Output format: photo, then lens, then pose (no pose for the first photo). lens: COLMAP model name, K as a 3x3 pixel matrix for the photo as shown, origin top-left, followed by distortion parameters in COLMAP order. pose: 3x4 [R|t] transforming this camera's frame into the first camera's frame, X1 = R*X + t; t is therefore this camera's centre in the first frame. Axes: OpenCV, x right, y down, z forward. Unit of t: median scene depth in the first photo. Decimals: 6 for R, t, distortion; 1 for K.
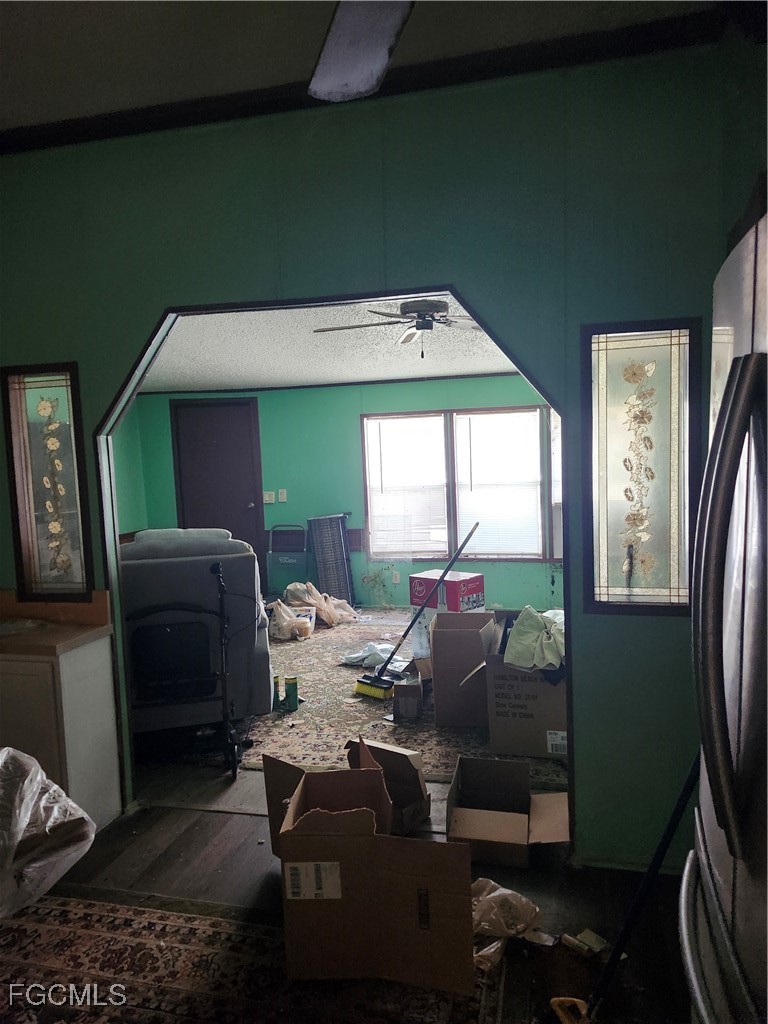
lens RADIAL K [[722.6, 0, 389.2], [0, 722.6, 515.8], [0, 0, 1]] dist [0.008435, 0.001005]
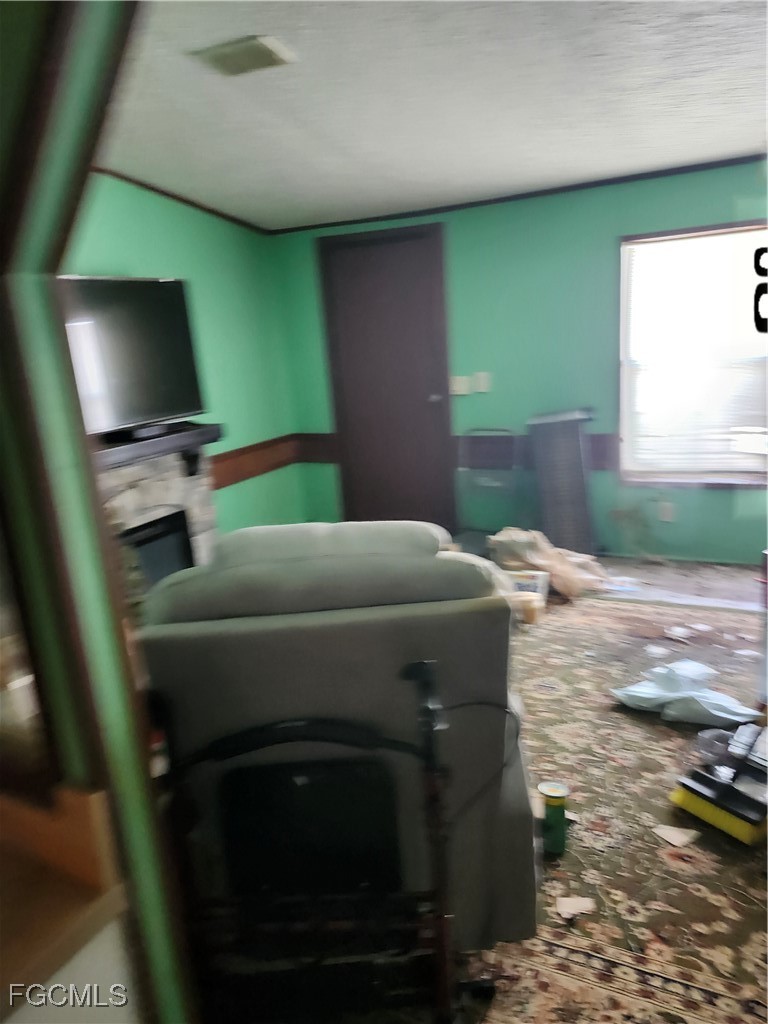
lens RADIAL K [[740.8, 0, 365.3], [0, 740.8, 550.1], [0, 0, 1]] dist [0.001554, -0.001919]
pose [[0.969906, 0.019891, -0.242666, -0.115374], [0.034516, 0.975359, 0.217905, -0.040817], [0.241021, -0.219724, 0.945320, 0.432825]]
